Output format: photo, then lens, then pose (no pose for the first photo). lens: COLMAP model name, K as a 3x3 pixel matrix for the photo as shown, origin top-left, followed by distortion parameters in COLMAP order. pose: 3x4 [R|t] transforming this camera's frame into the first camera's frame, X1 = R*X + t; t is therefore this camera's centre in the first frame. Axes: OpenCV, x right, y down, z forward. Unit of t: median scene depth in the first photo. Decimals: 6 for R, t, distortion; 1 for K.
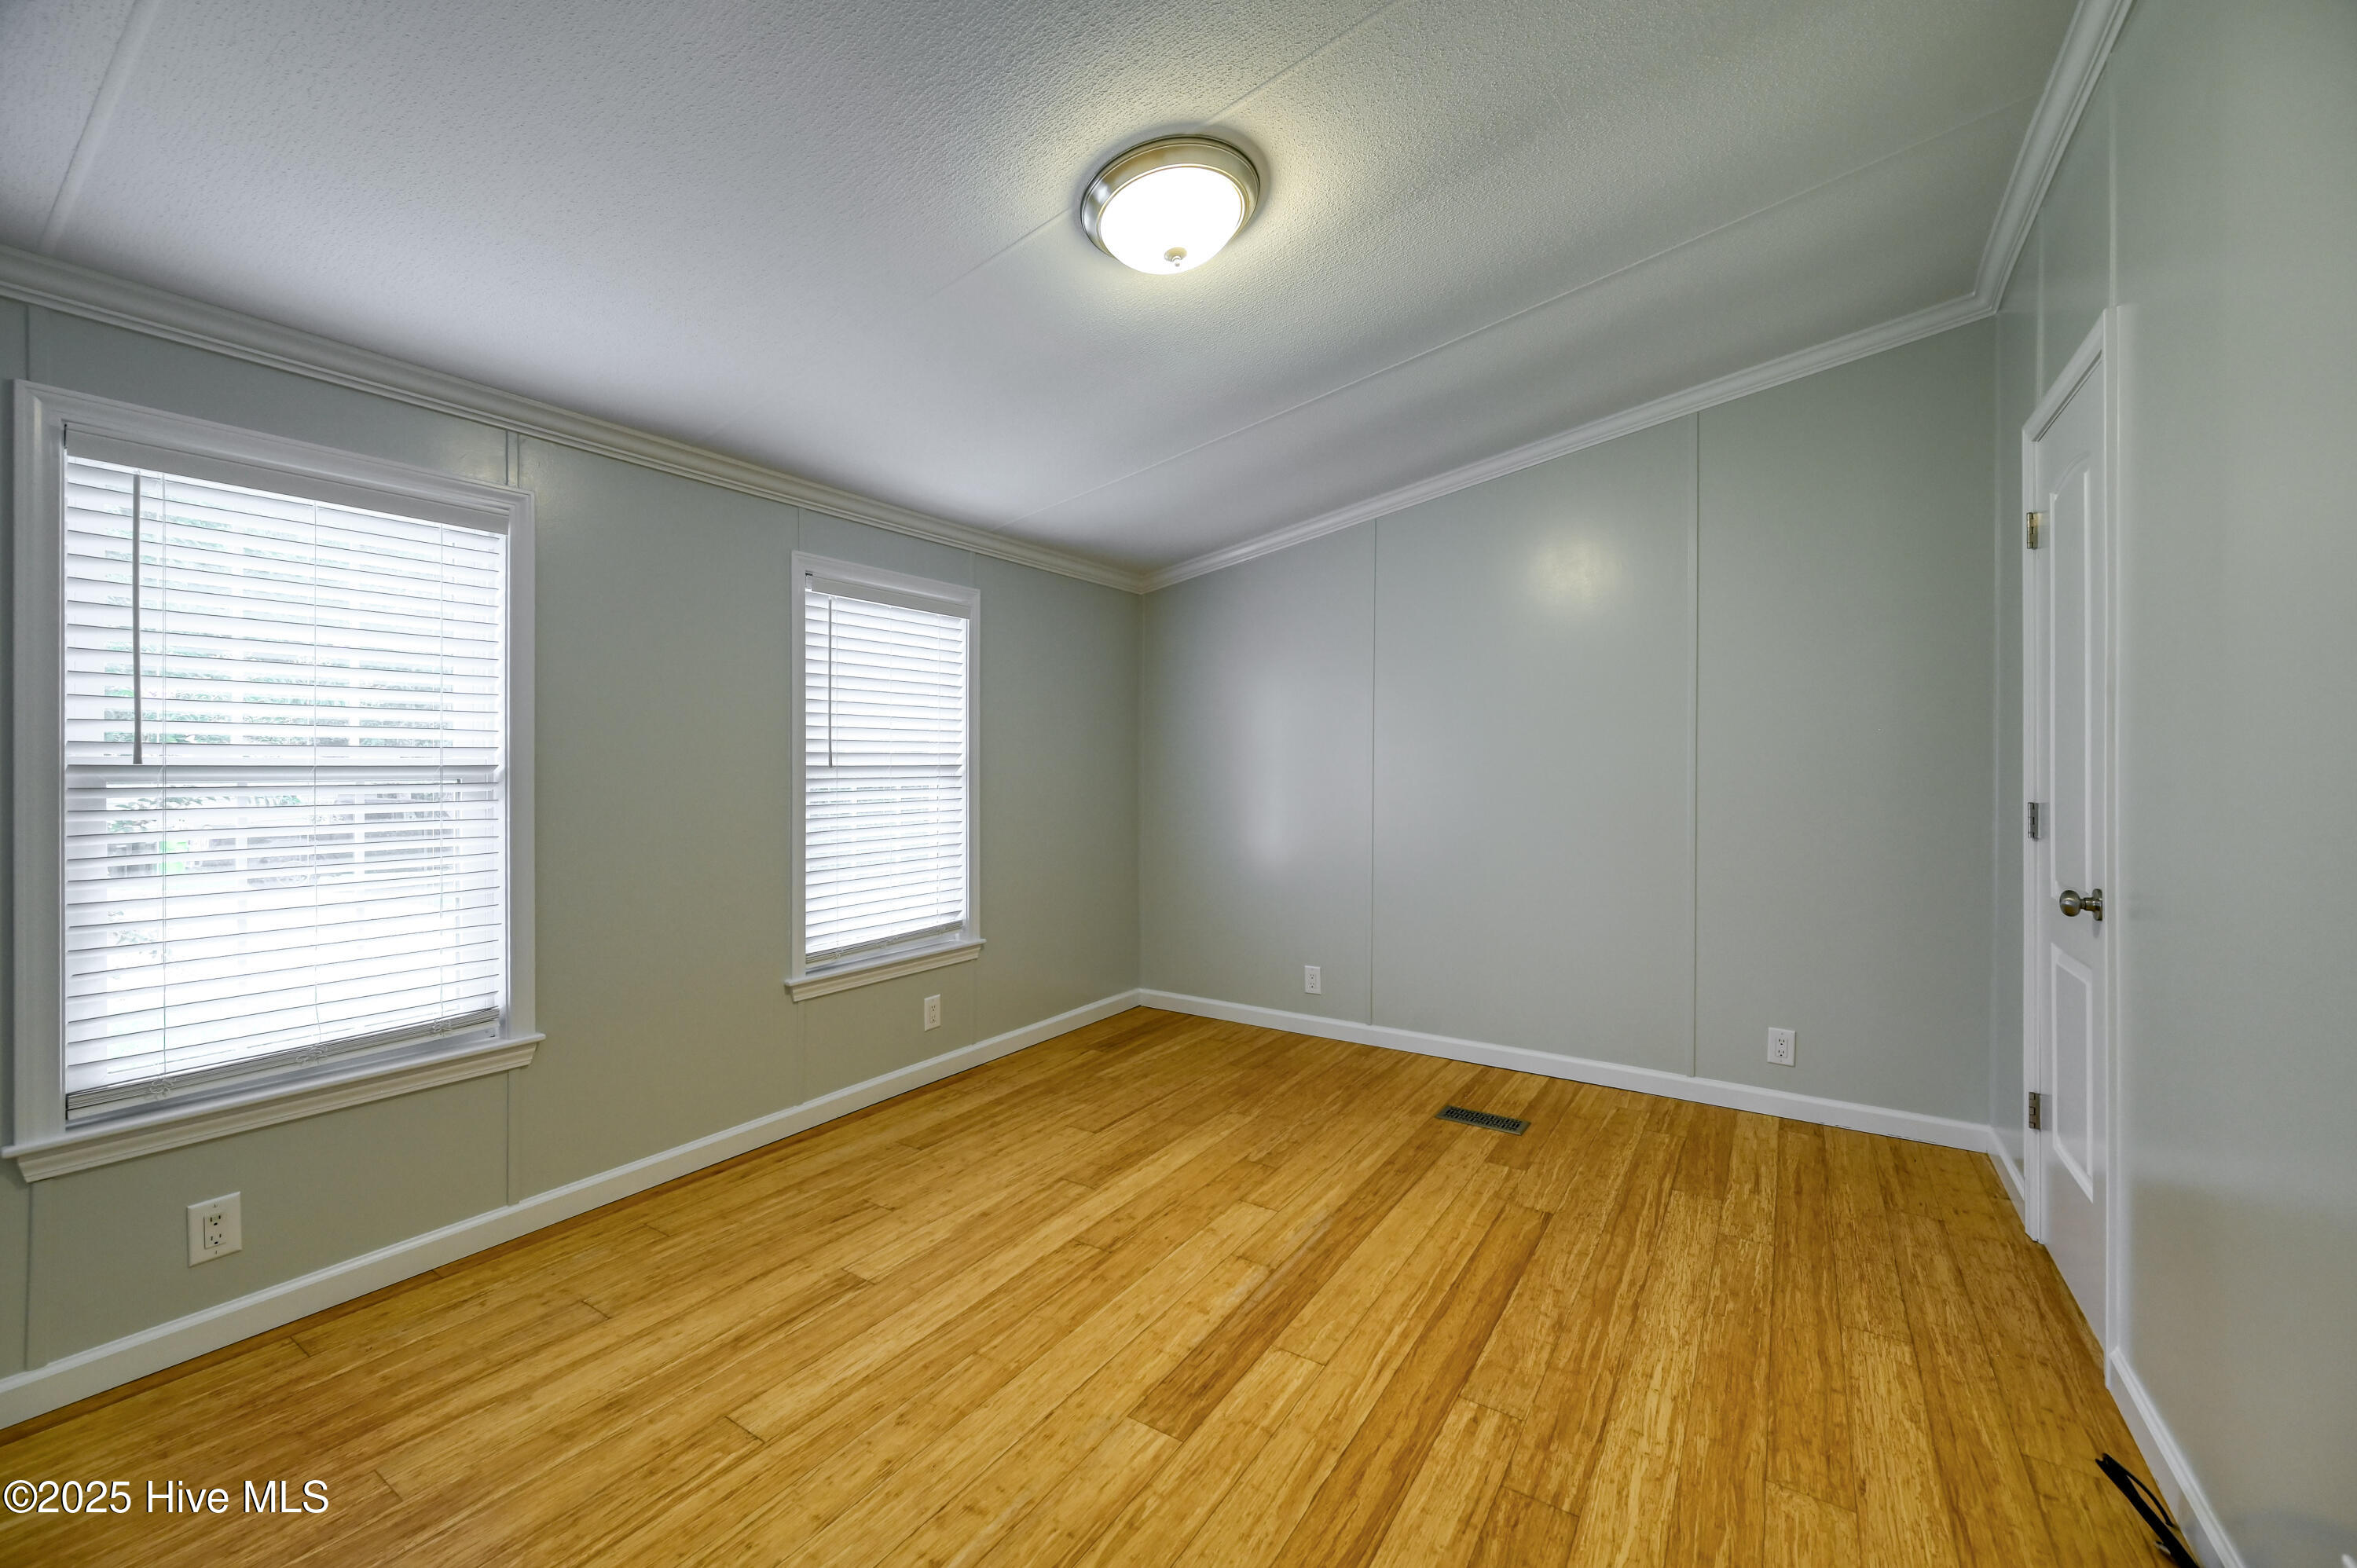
lens RADIAL K [[937.4, 0, 1180.3], [0, 937.4, 771.4], [0, 0, 1]] dist [0.000121, 0.000322]
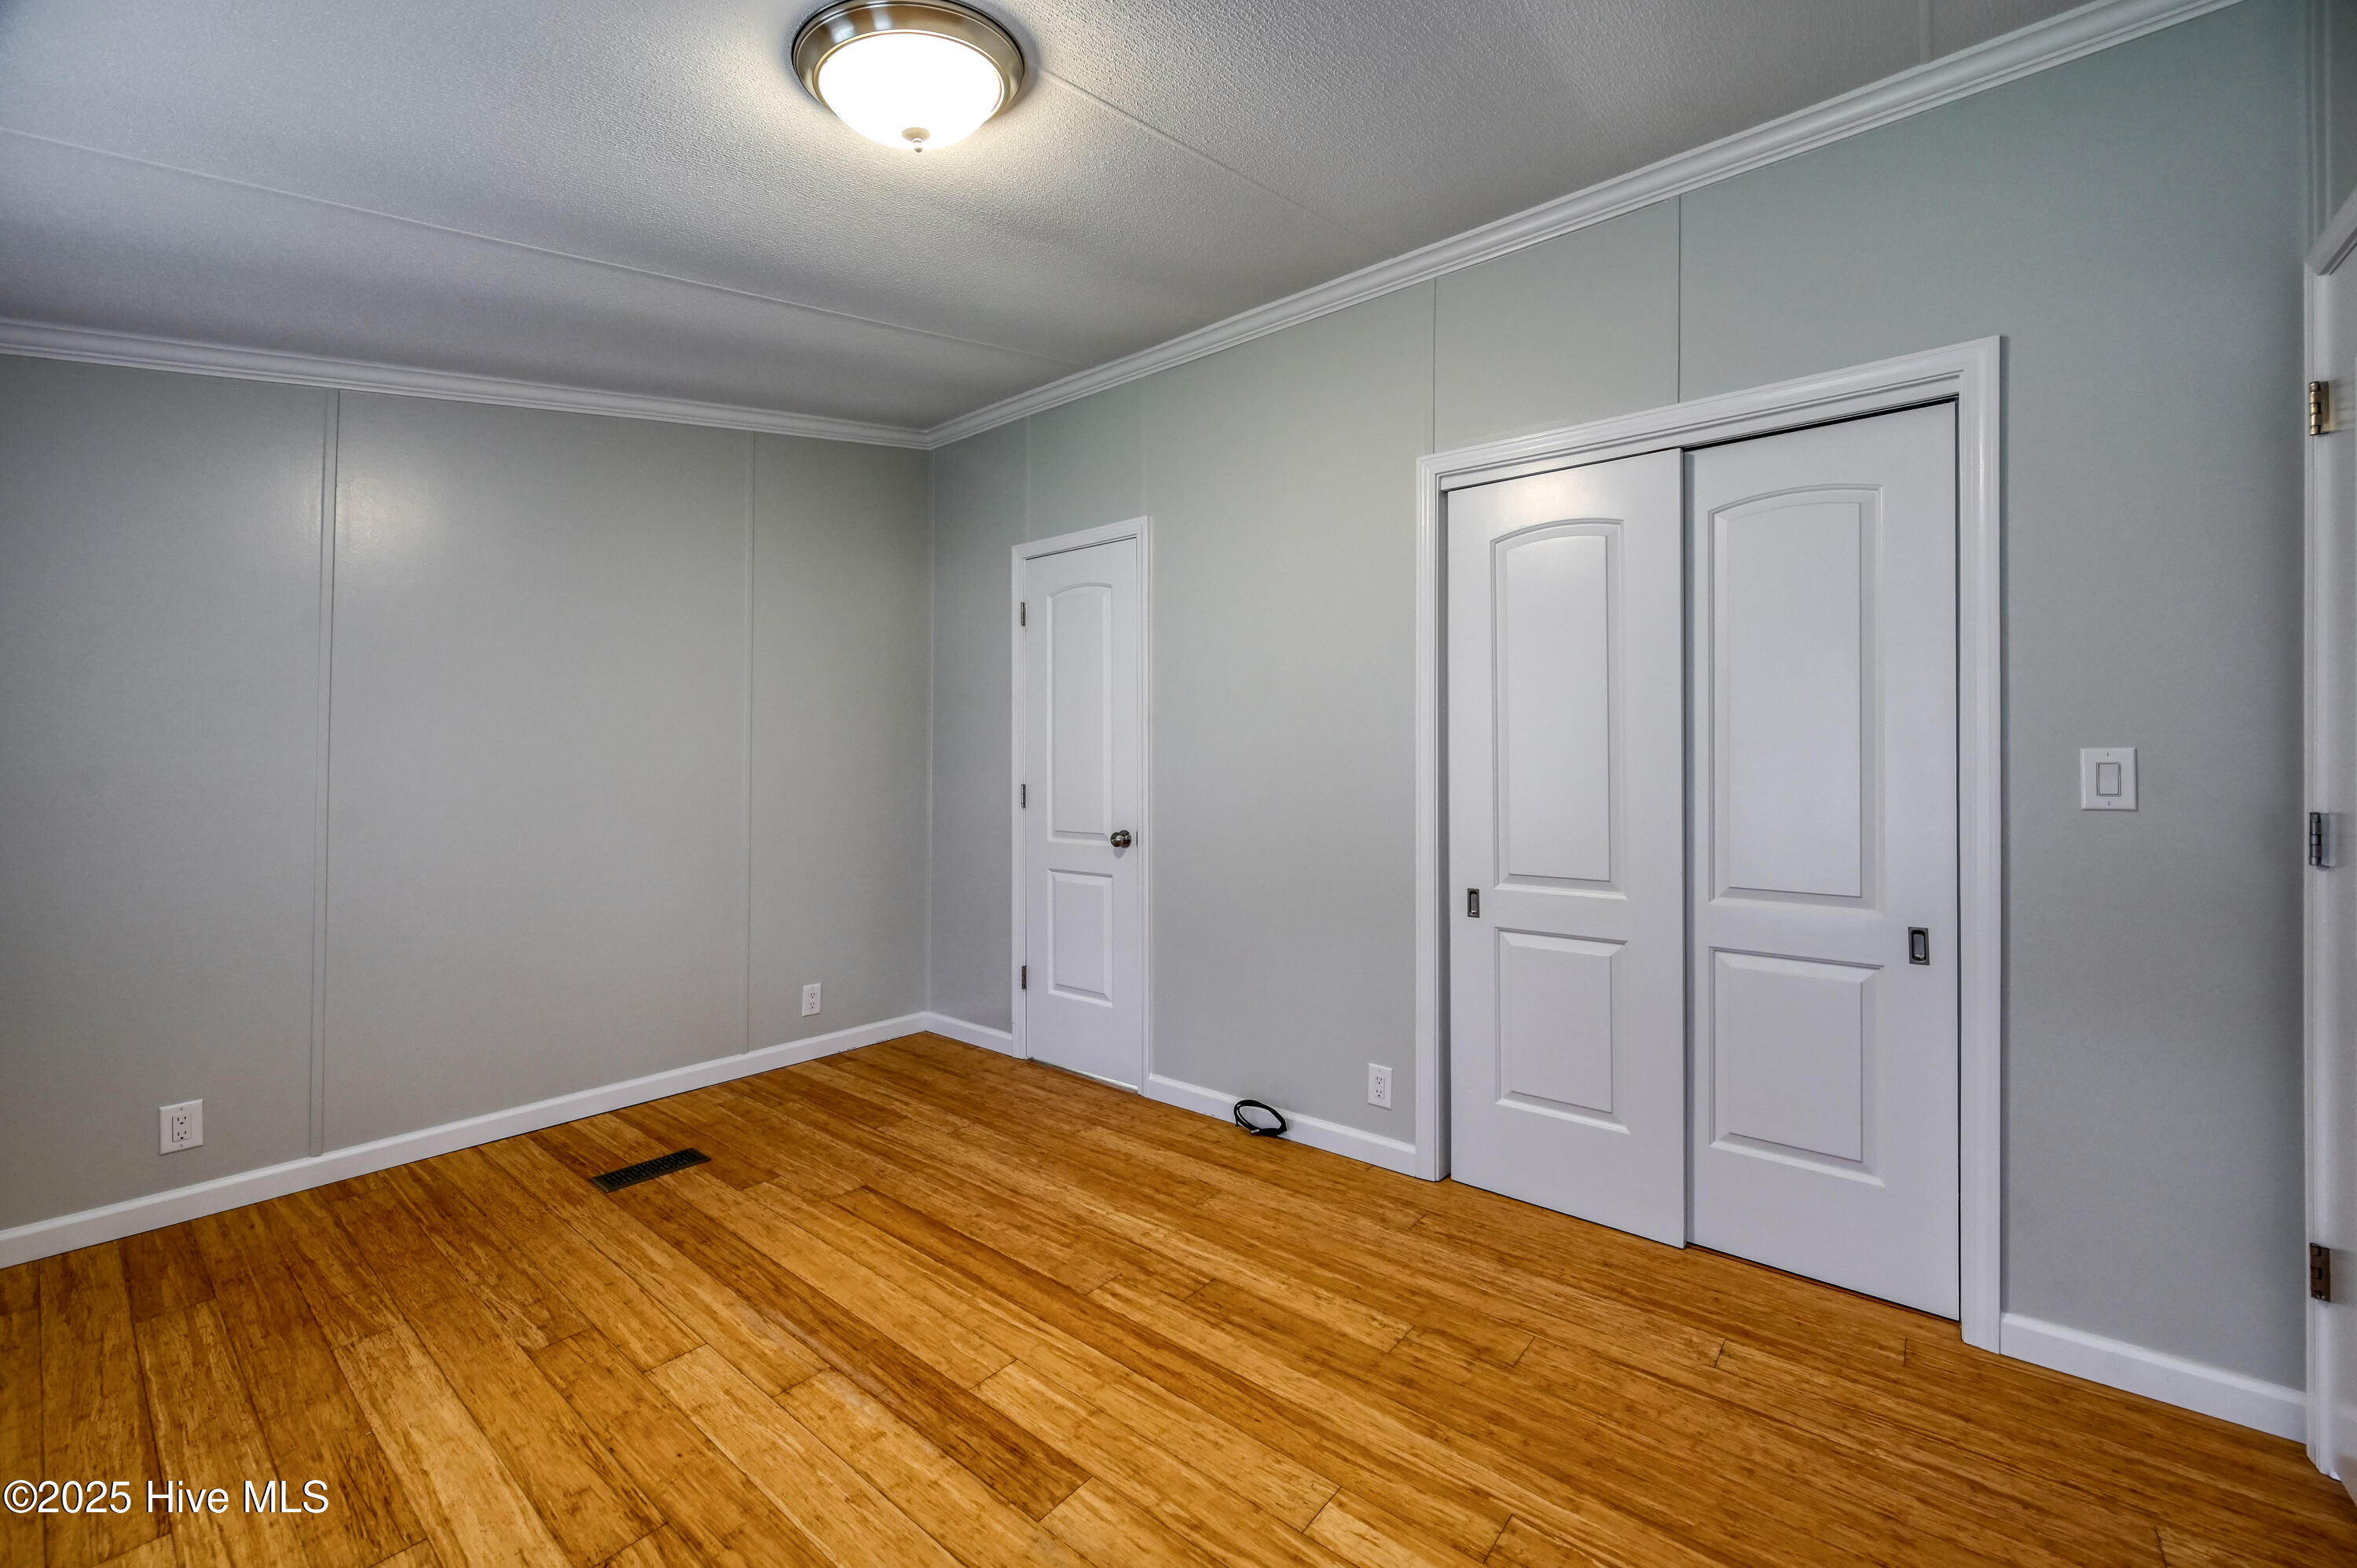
lens RADIAL K [[937.4, 0, 1172.9], [0, 937.4, 779.0], [0, 0, 1]] dist [0.000121, 0.000322]
pose [[0.117615, -0.019017, 0.992877, -0.621482], [0.004185, 0.999817, 0.018654, -0.004040], [-0.993050, 0.001961, 0.117673, 0.548523]]
